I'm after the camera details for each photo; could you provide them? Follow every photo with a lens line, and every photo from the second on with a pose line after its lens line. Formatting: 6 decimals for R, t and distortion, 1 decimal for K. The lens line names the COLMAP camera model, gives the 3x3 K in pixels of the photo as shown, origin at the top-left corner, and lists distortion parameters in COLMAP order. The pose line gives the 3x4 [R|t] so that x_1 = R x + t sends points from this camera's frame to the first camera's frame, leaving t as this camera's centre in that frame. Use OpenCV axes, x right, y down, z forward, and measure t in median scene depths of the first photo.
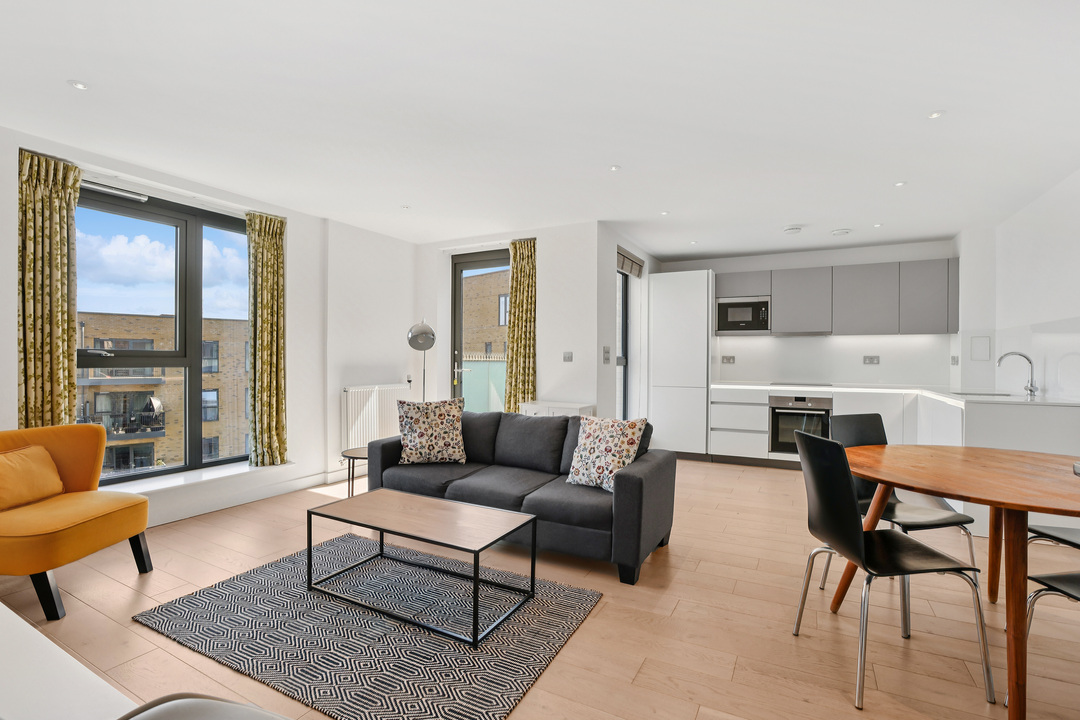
lens RADIAL K [[494.5, 0, 551.6], [0, 494.5, 359.6], [0, 0, 1]] dist [-0.032533, 0.005322]
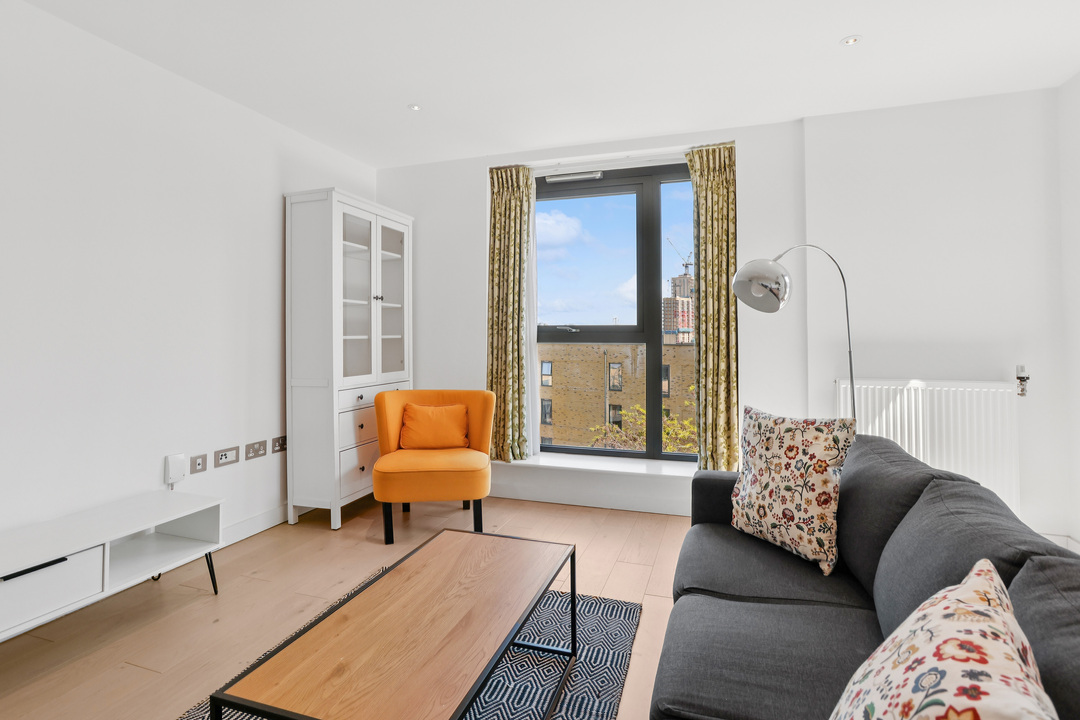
lens RADIAL K [[564.3, 0, 548.1], [0, 564.3, 313.0], [0, 0, 1]] dist [-0.001582, 0.000265]
pose [[0.150059, -0.044836, -0.987660, 0.199663], [-0.000182, 0.998970, -0.045377, 0.005554], [0.988677, 0.006989, 0.149897, 0.497703]]
